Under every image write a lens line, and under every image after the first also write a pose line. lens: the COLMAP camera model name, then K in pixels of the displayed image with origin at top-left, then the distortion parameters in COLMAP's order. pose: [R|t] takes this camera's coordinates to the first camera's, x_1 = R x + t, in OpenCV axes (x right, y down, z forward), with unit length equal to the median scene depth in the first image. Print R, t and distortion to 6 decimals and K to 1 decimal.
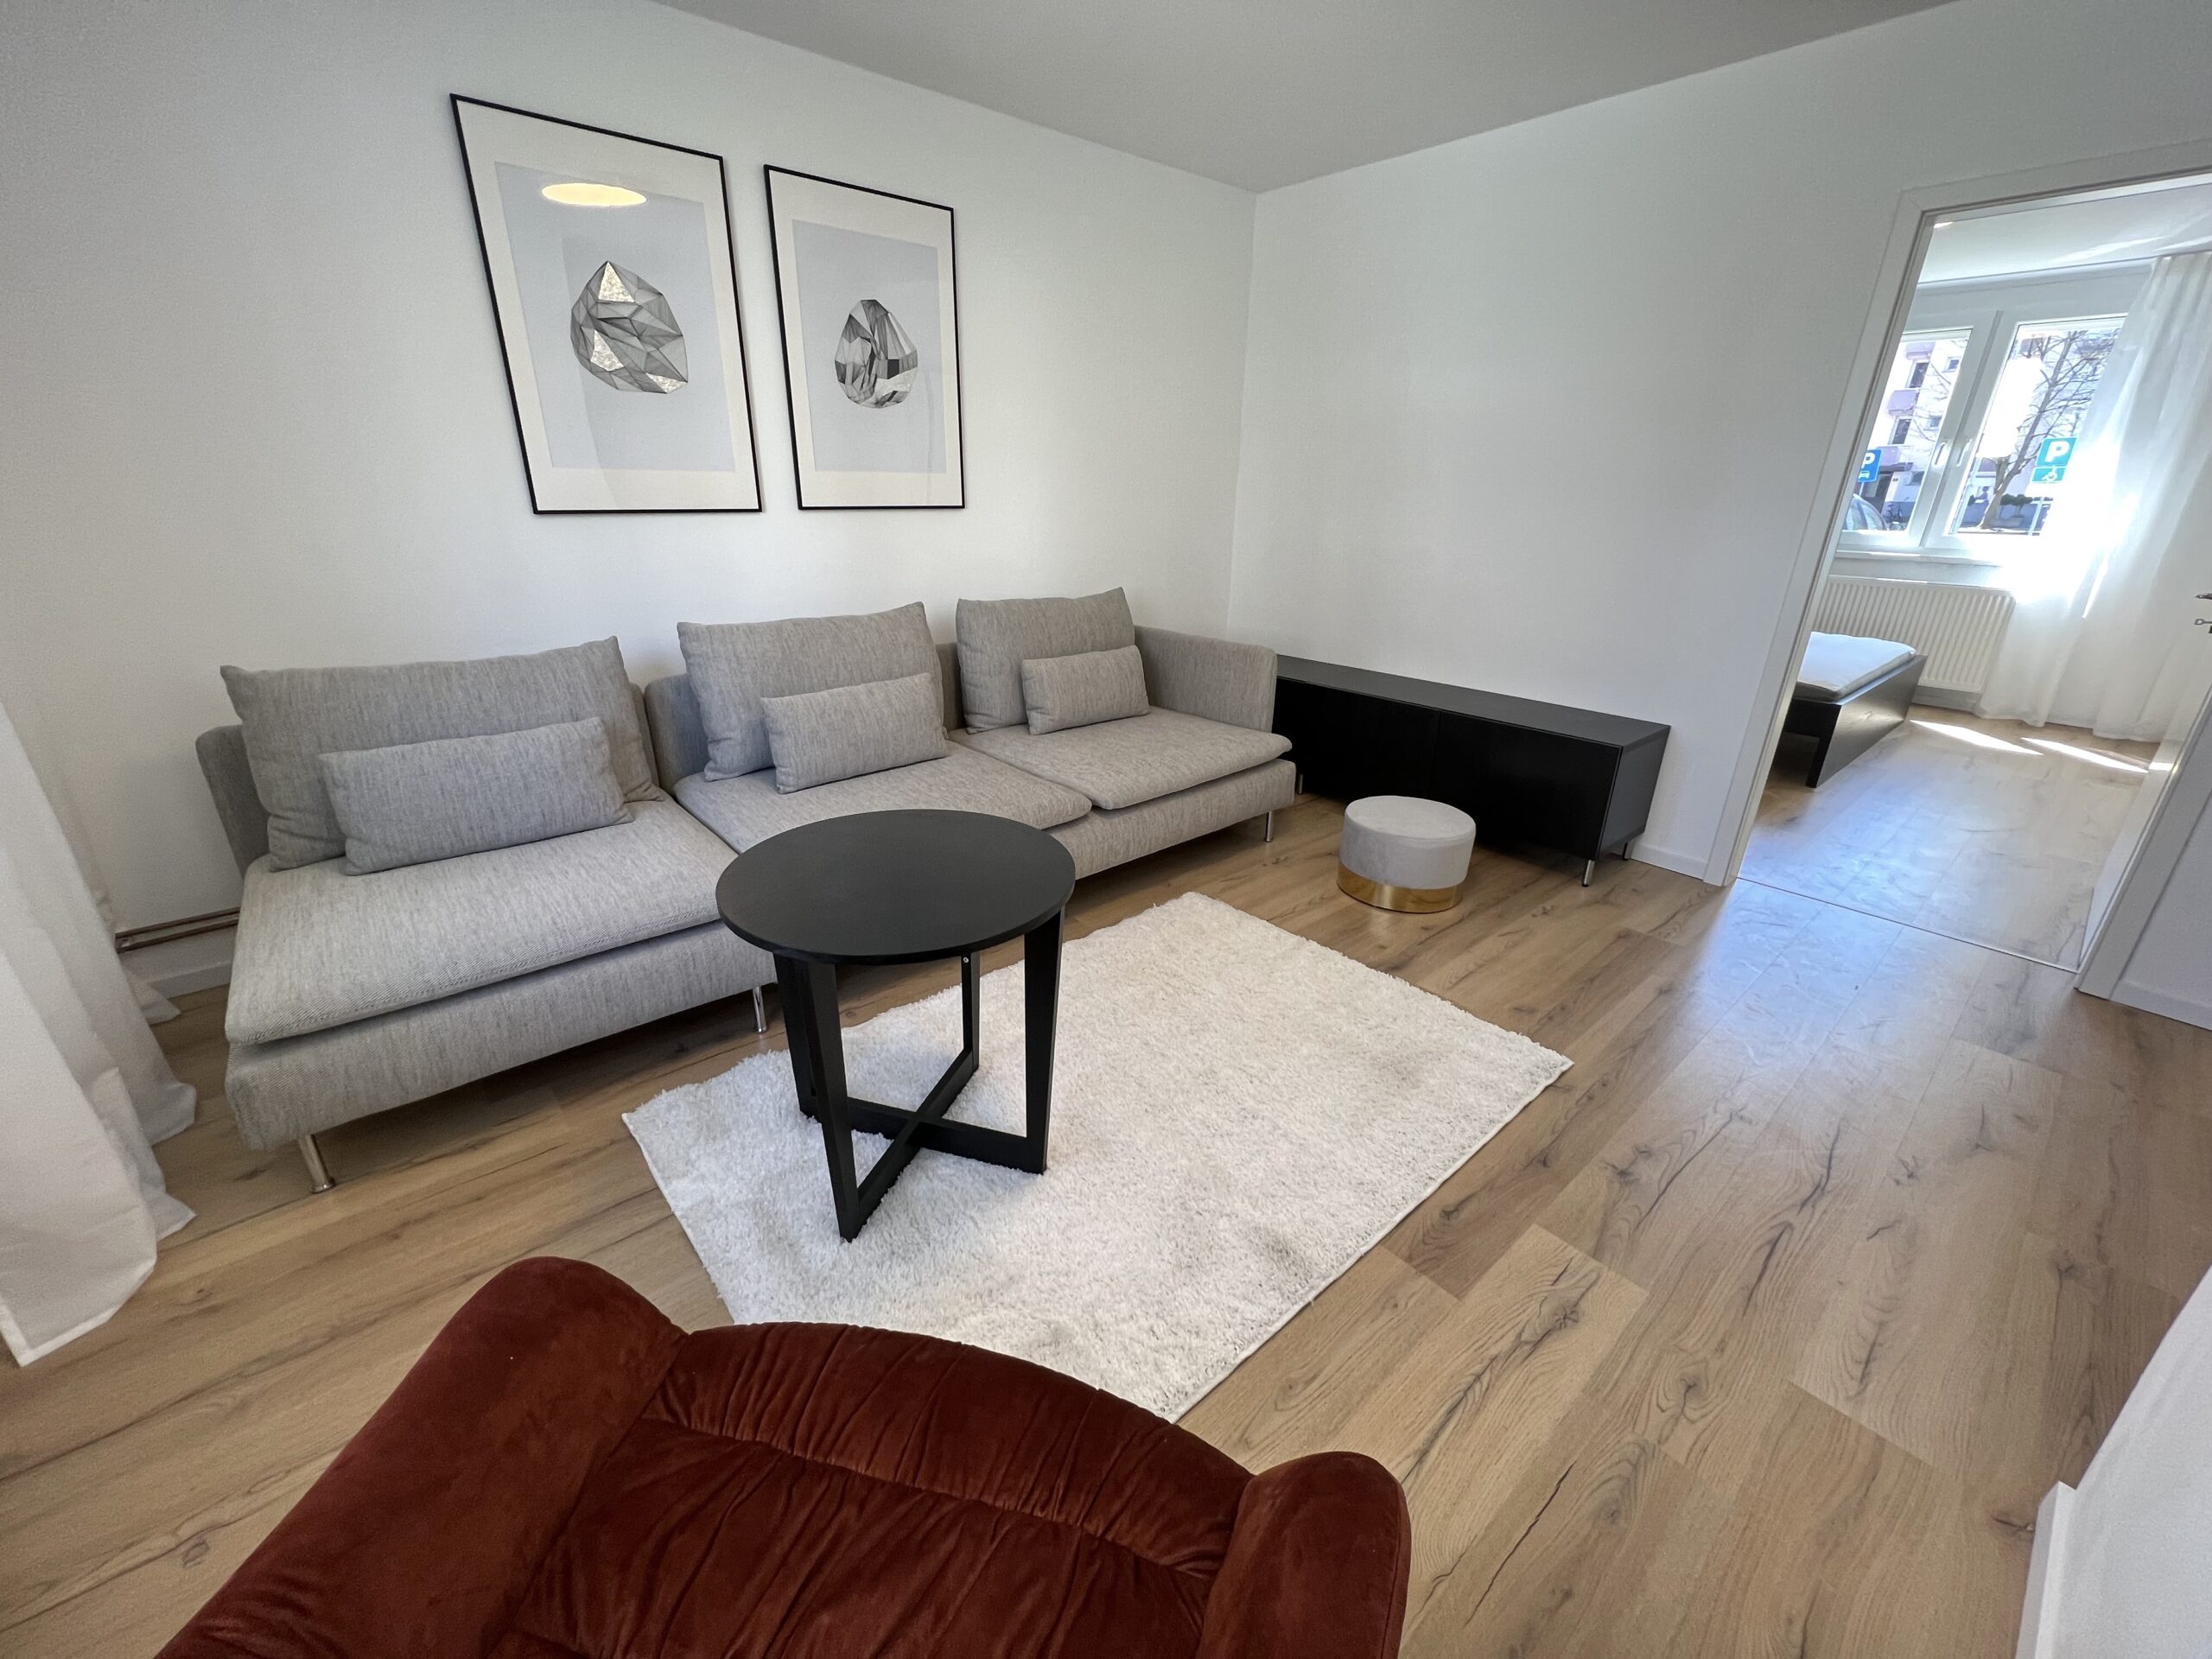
lens RADIAL K [[883.0, 0, 1098.7], [0, 883.0, 820.6], [0, 0, 1]] dist [-0.002672, 0.000967]
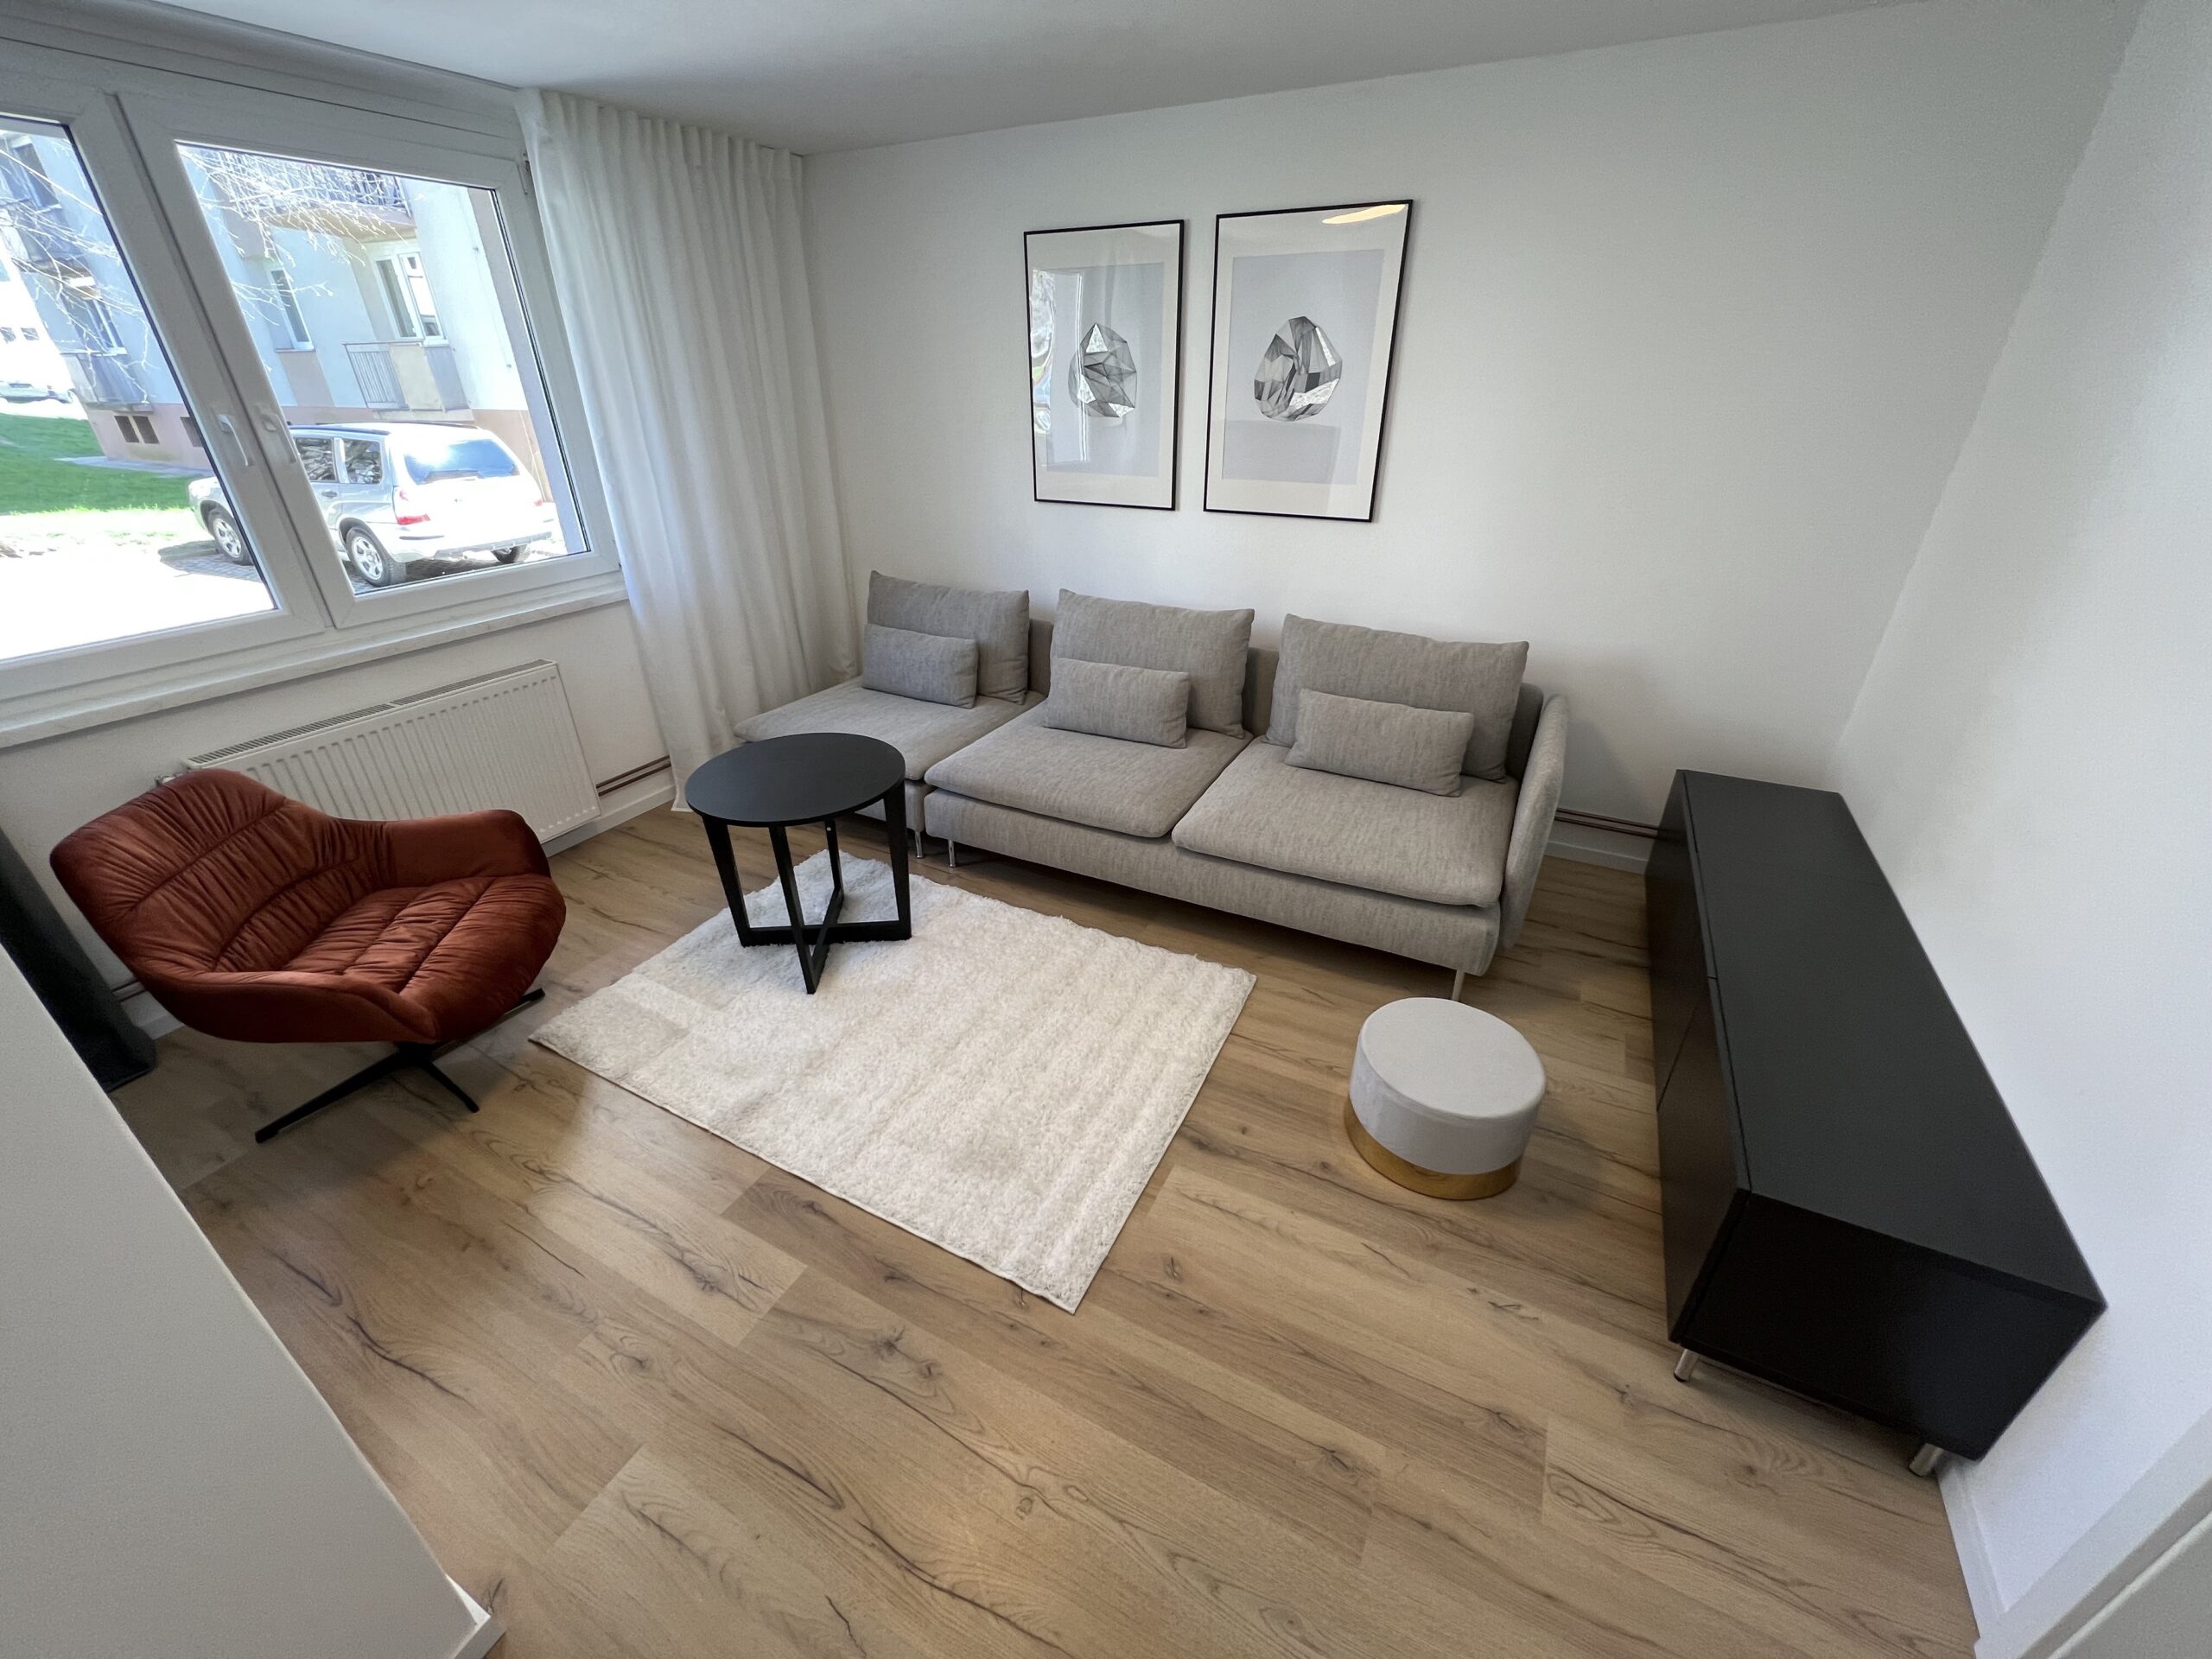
lens RADIAL K [[883.0, 0, 1096.2], [0, 883.0, 818.6], [0, 0, 1]] dist [-0.002672, 0.000967]
pose [[0.374308, 0.410854, -0.831320, 0.877790], [-0.321229, 0.898432, 0.299386, -0.340697], [0.869888, 0.154982, 0.468269, 0.459497]]
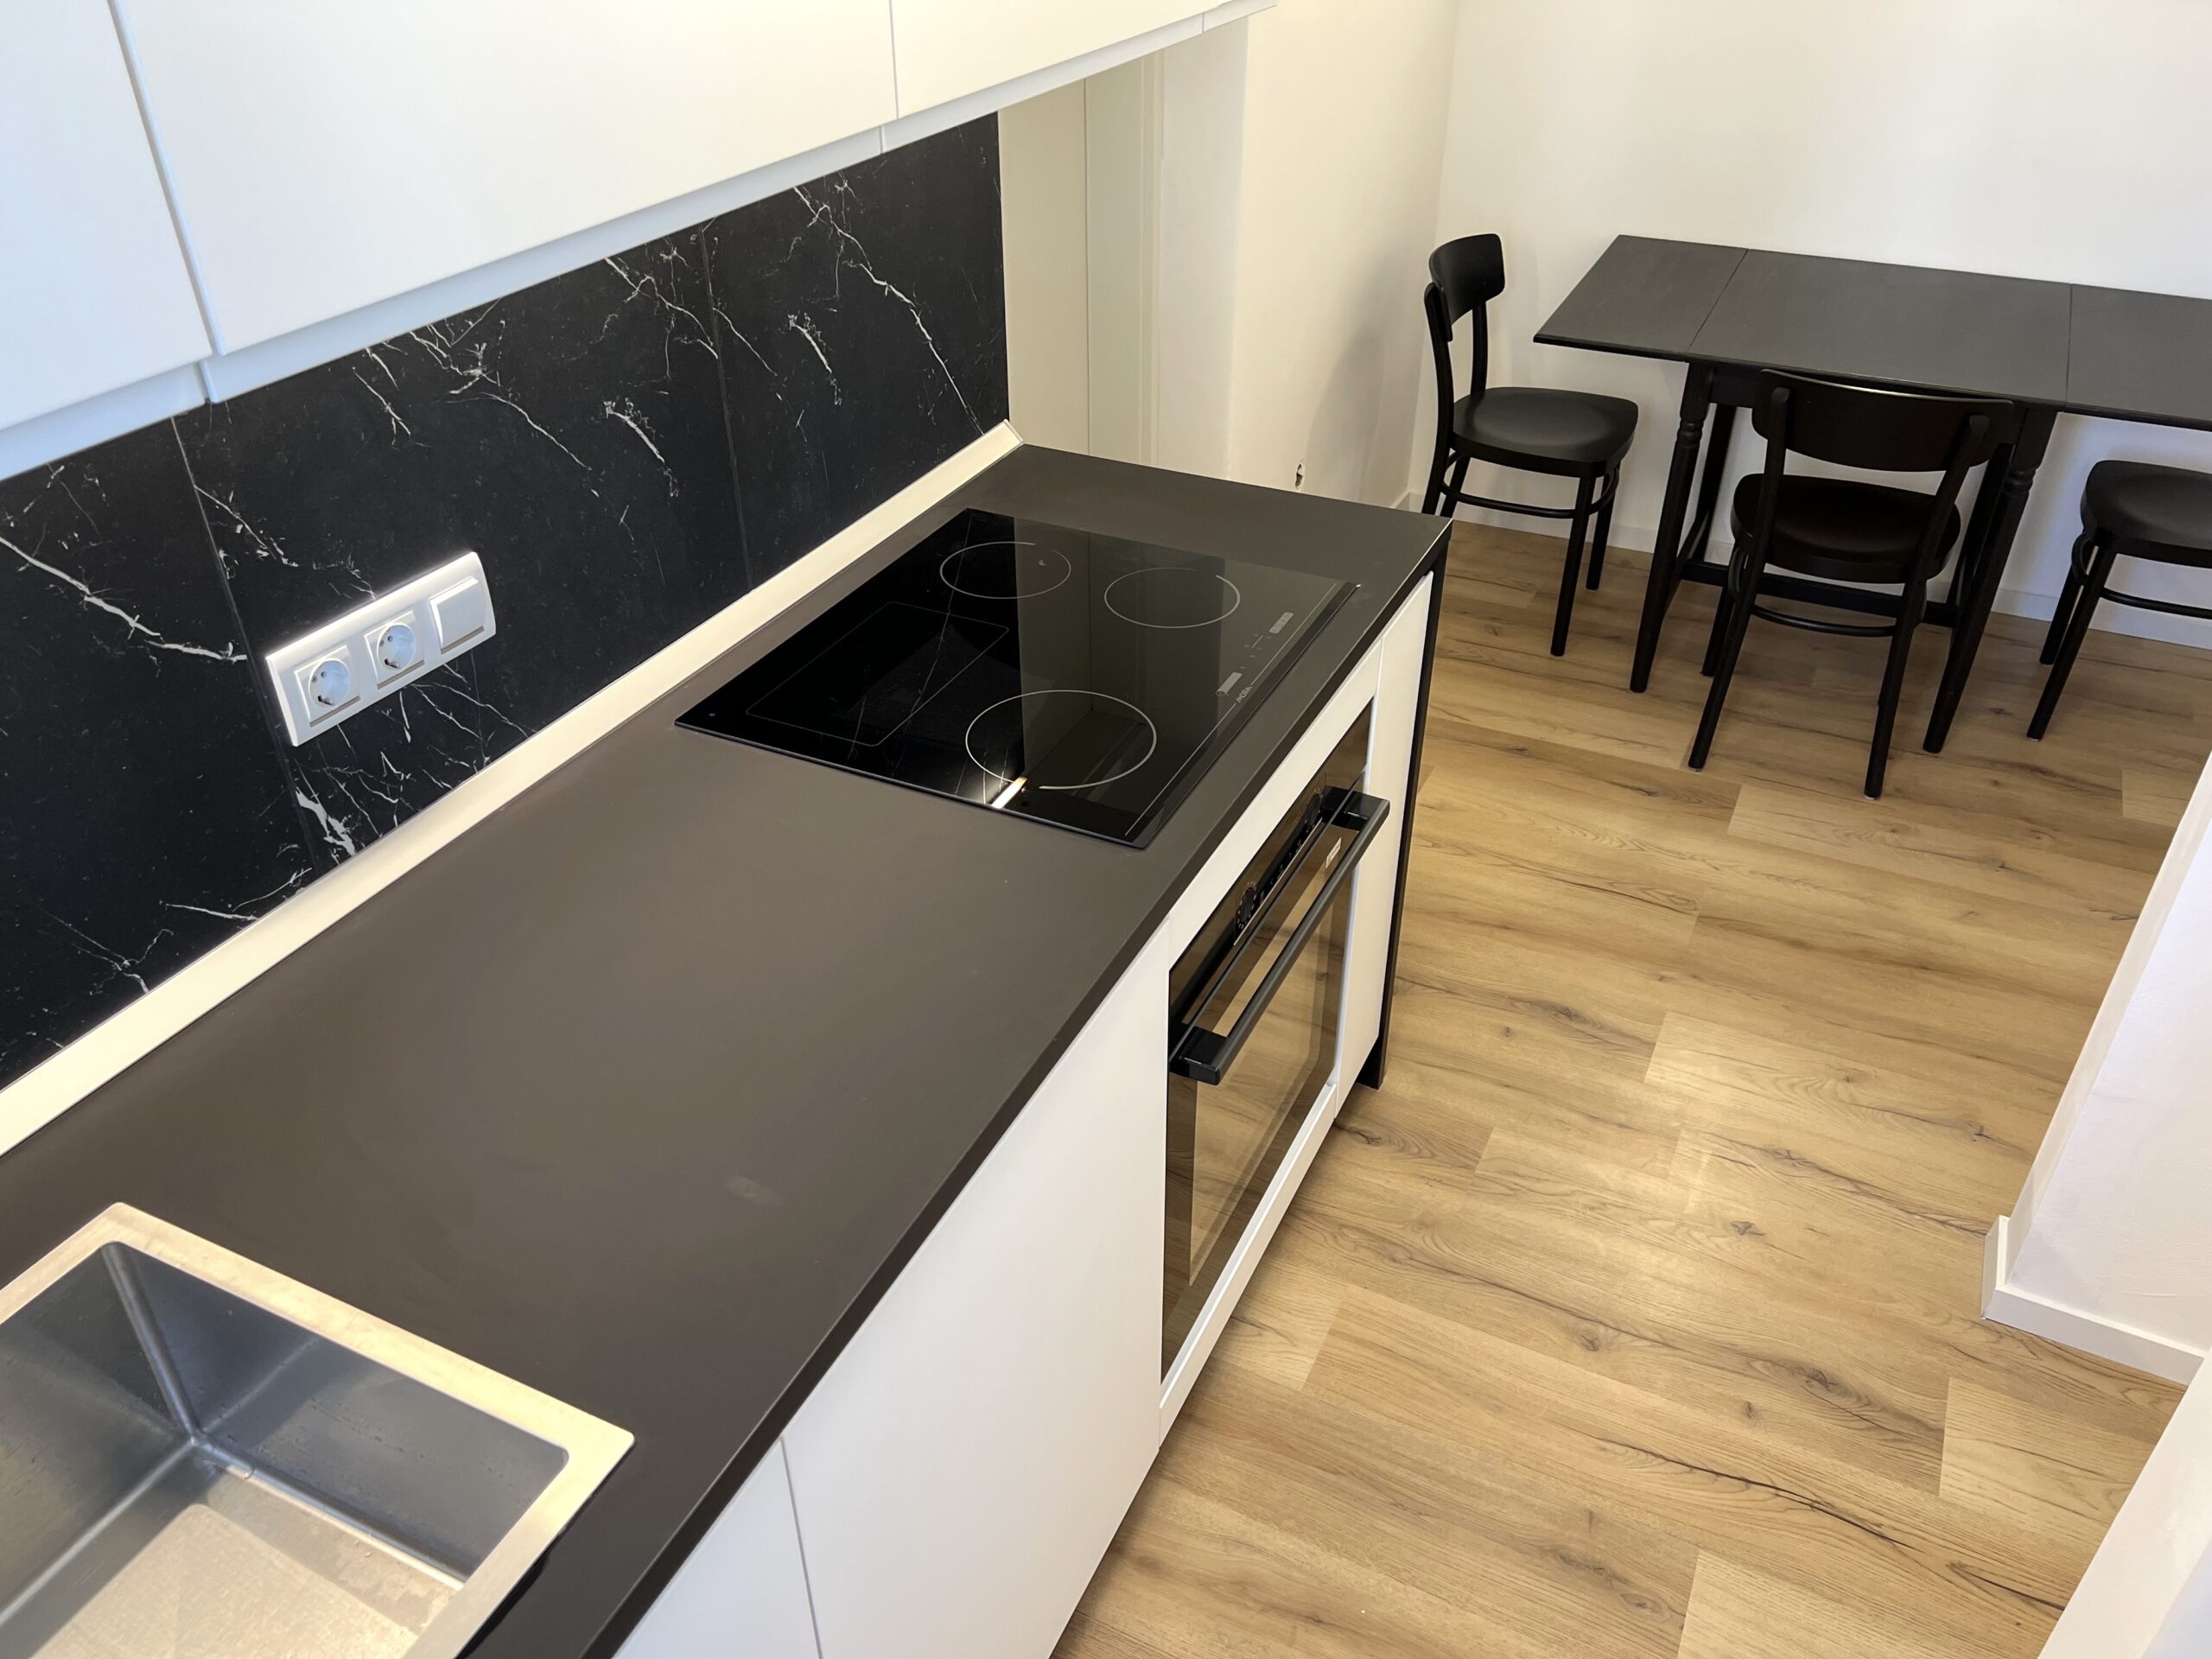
lens RADIAL K [[1650.1, 0, 1107.0], [0, 1650.1, 829.6], [0, 0, 1]] dist [0.046665, -0.048400]
pose [[-0.397784, -0.525205, 0.752282, -0.016472], [0.322737, 0.687440, 0.650590, -0.722713], [-0.858842, 0.501583, -0.103949, 1.259186]]
